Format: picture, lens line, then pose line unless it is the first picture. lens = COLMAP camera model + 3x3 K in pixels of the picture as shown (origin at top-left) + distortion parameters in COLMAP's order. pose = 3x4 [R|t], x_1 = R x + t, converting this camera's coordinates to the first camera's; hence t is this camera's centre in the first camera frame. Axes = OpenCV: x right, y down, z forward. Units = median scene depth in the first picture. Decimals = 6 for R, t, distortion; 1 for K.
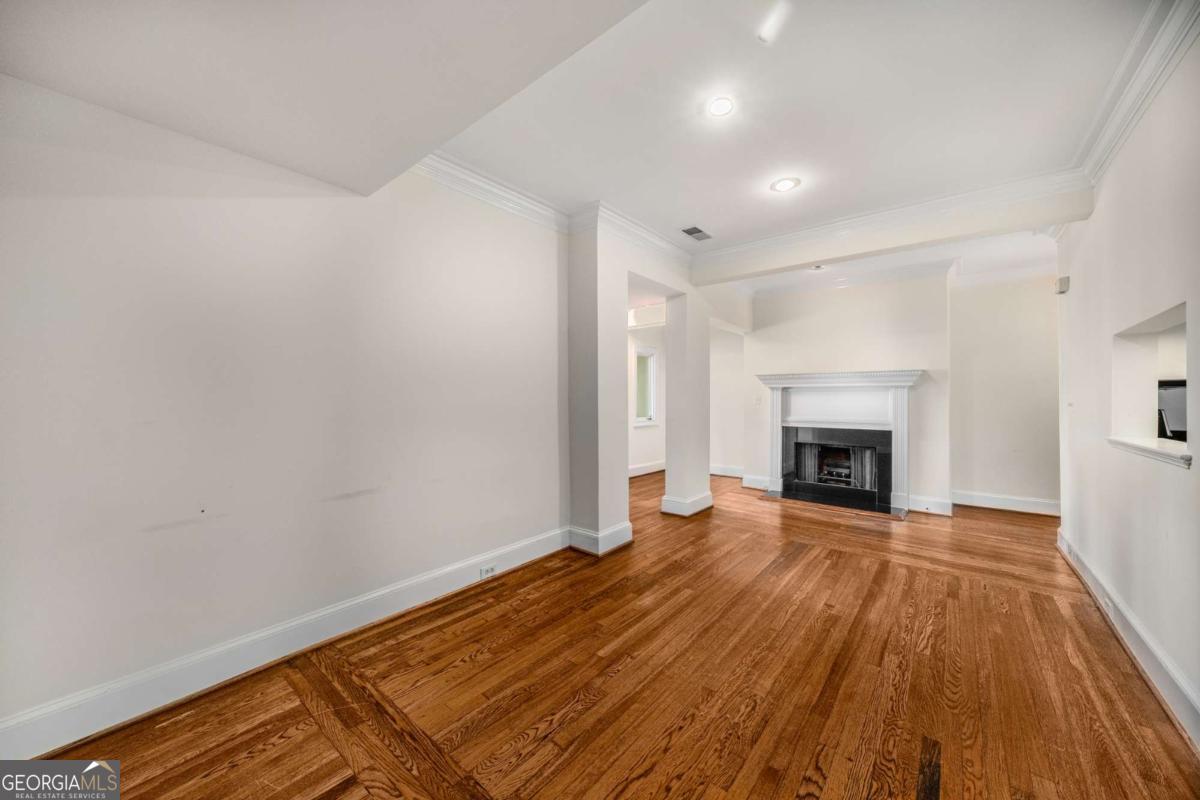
lens RADIAL K [[422.4, 0, 609.2], [0, 422.4, 397.6], [0, 0, 1]] dist [-0.002772, 0.000465]
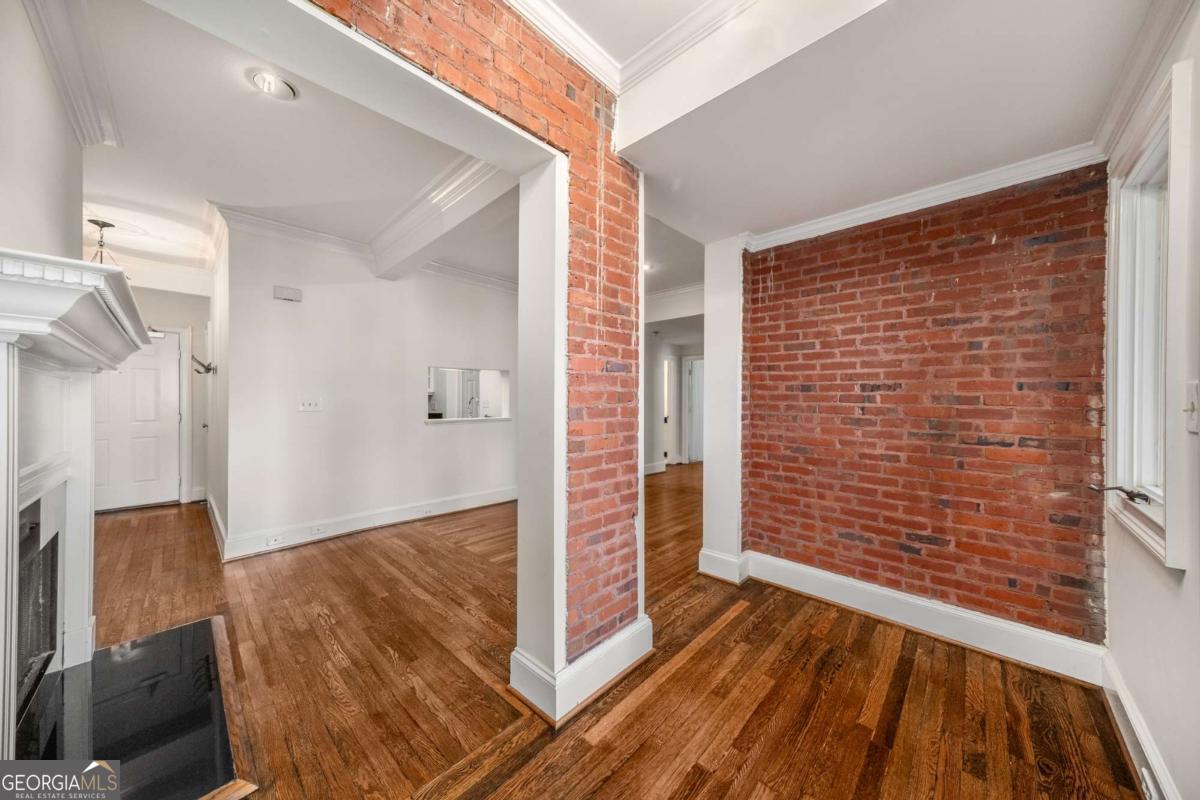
lens RADIAL K [[410.3, 0, 599.8], [0, 410.3, 398.8], [0, 0, 1]] dist [0.000618, -0.000062]
pose [[-0.997201, -0.003873, 0.074673, 0.217451], [-0.004227, 0.999981, -0.004589, 0.002509], [-0.074654, -0.004892, -0.997198, 2.139715]]
